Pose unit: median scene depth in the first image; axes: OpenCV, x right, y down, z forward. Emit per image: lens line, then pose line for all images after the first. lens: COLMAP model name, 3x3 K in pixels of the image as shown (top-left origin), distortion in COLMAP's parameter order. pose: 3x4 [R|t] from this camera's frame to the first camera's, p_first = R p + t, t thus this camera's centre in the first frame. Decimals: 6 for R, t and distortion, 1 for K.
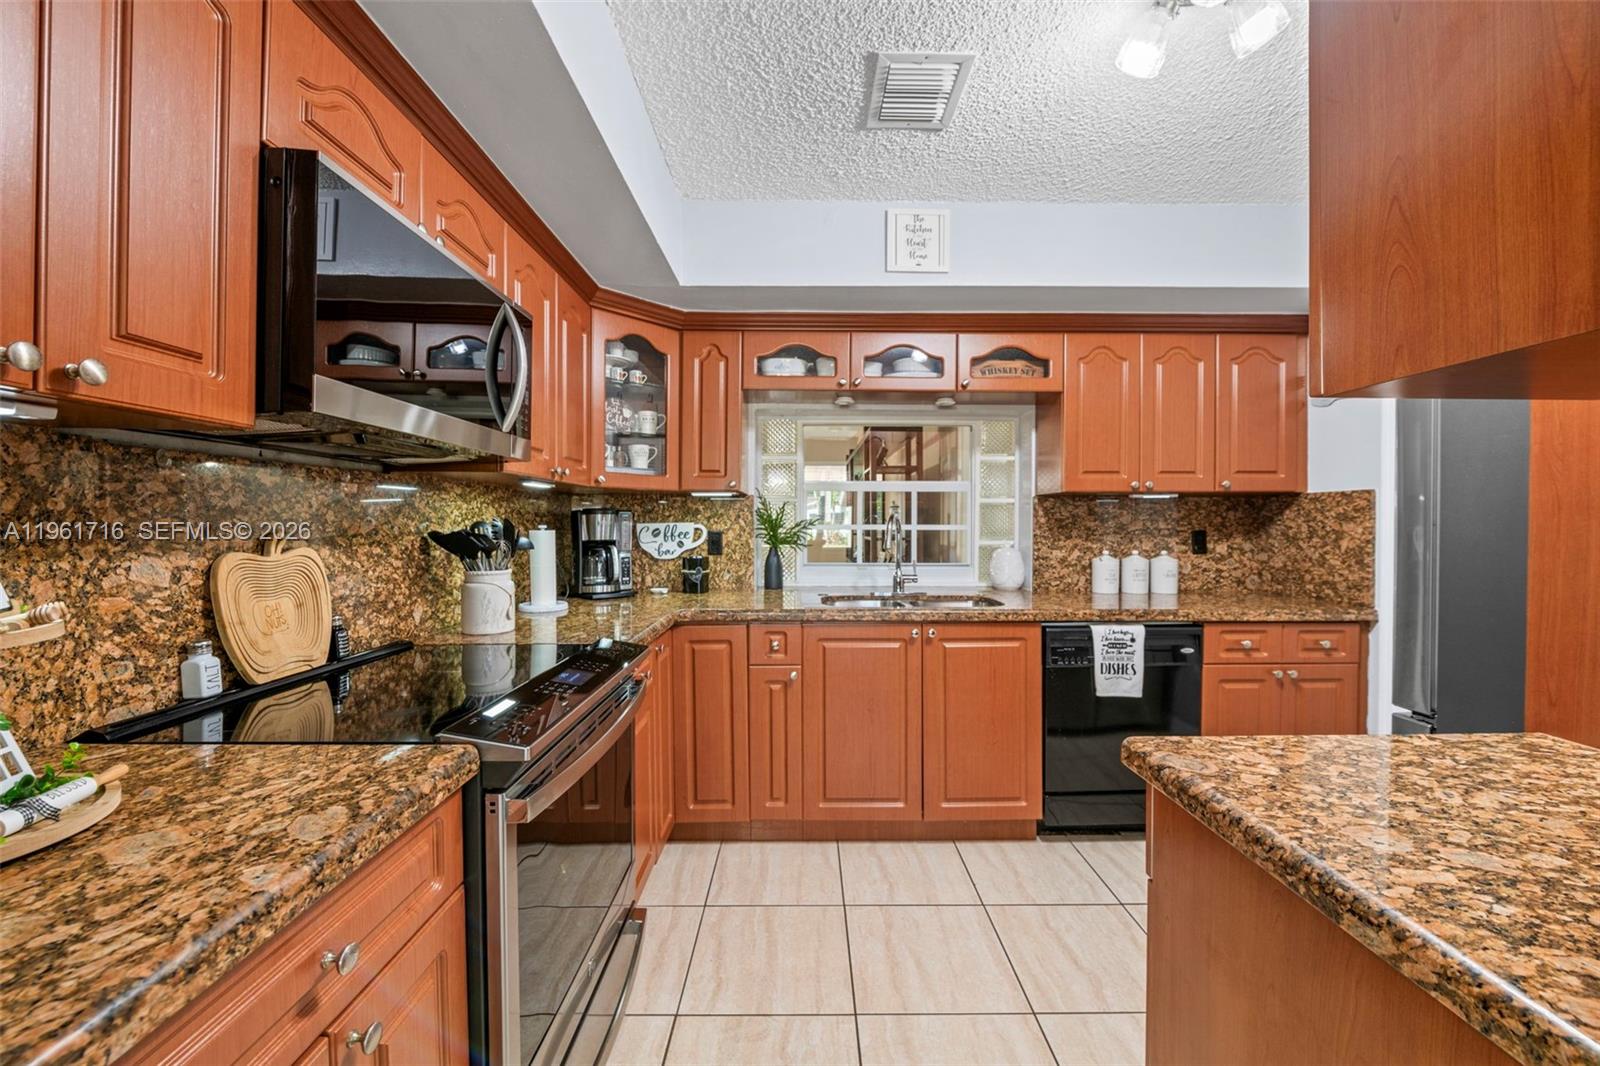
lens RADIAL K [[627.5, 0, 805.2], [0, 627.5, 524.6], [0, 0, 1]] dist [-0.002329, -0.000301]
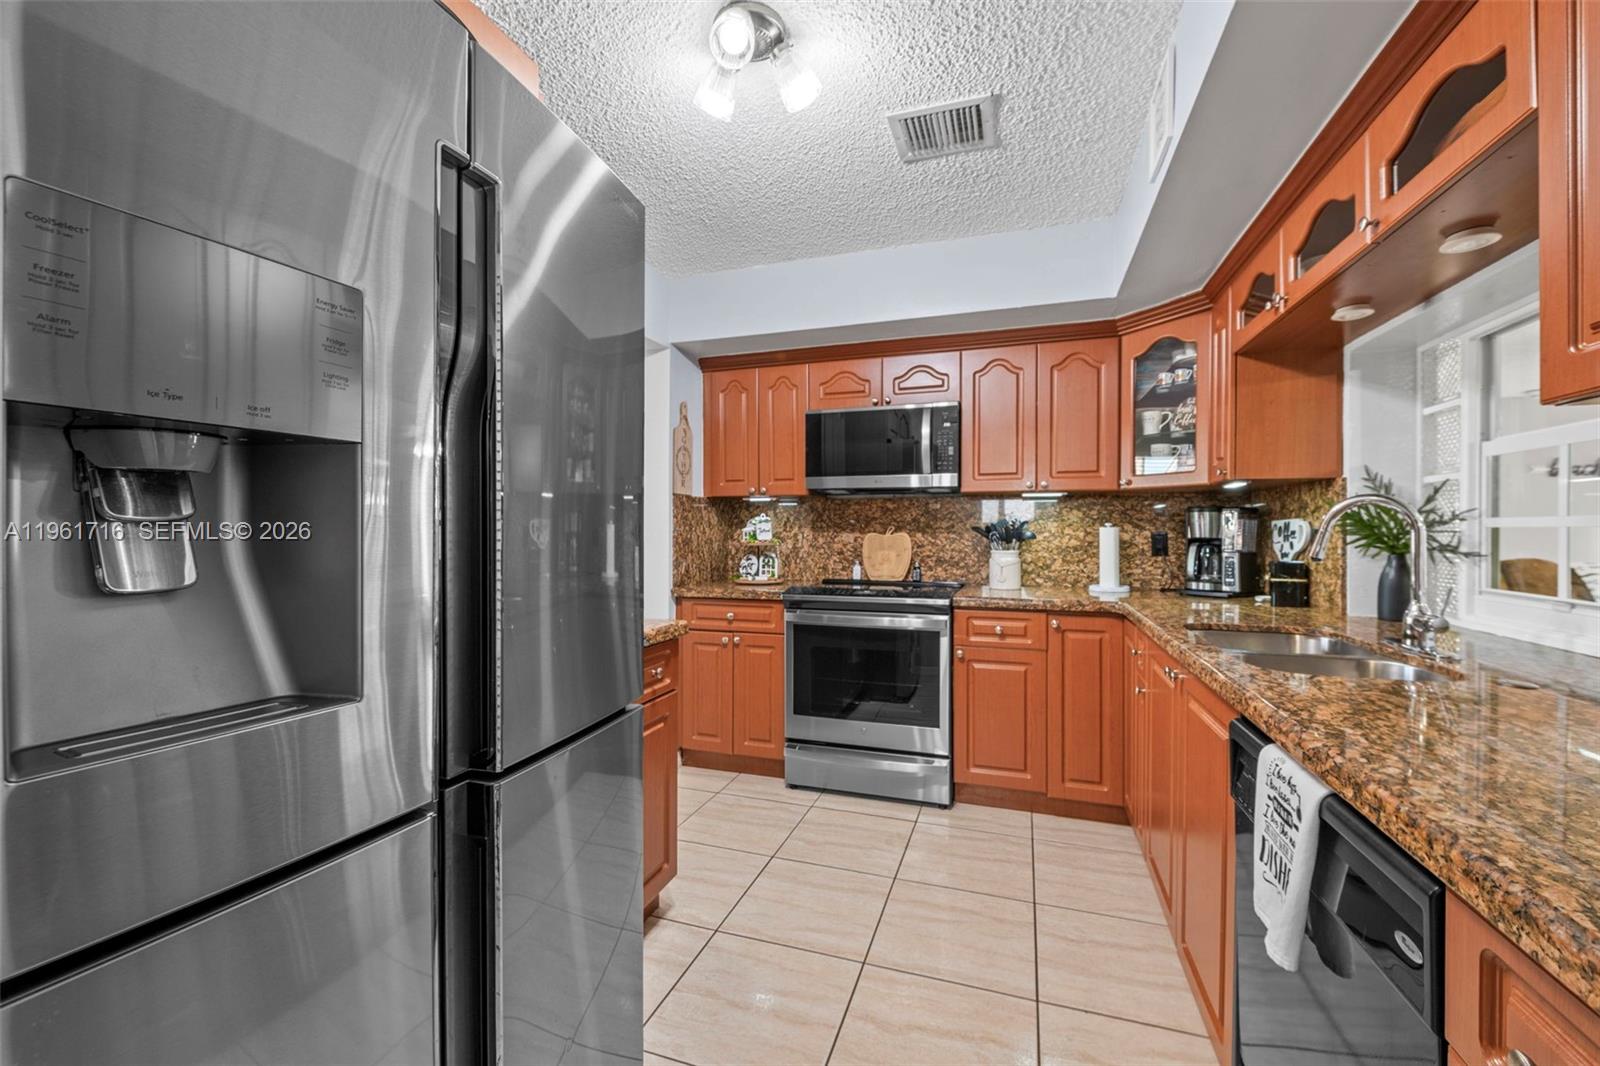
lens RADIAL K [[627.5, 0, 803.9], [0, 627.5, 533.3], [0, 0, 1]] dist [-0.002329, -0.000301]
pose [[-0.333573, 0.000953, -0.942724, 1.343863], [-0.002812, 0.999994, 0.002006, 0.029047], [0.942720, 0.003320, -0.333568, 1.179607]]
